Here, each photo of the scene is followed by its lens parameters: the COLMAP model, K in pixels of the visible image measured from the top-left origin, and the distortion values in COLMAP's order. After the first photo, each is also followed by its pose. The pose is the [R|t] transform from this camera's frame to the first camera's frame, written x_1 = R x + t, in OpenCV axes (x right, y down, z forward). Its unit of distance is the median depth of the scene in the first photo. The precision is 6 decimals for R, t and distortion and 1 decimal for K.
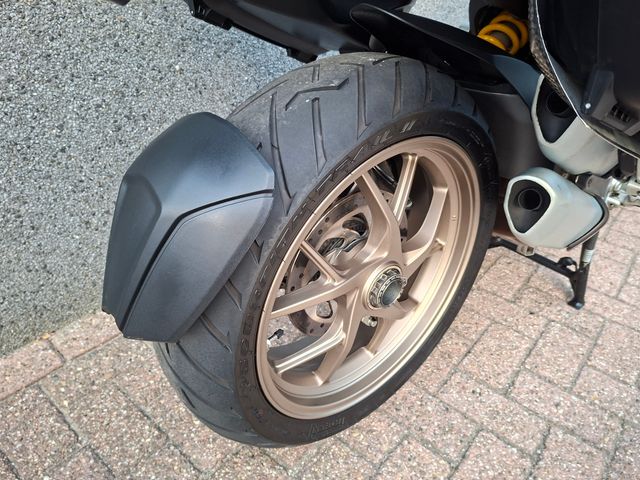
lens RADIAL K [[479.6, 0, 319.8], [0, 479.6, 239.6], [0, 0, 1]] dist [-0.004129, 0.000915]
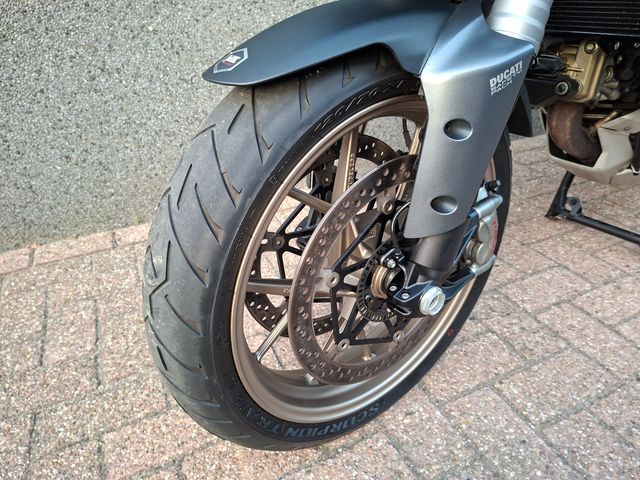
lens RADIAL K [[479.6, 0, 319.7], [0, 479.6, 240.5], [0, 0, 1]] dist [-0.004129, 0.000915]
pose [[0.902199, 0.141636, -0.407402, 0.628414], [-0.155980, 0.987758, -0.002019, 0.078414], [0.402129, 0.065368, 0.913247, 0.175679]]
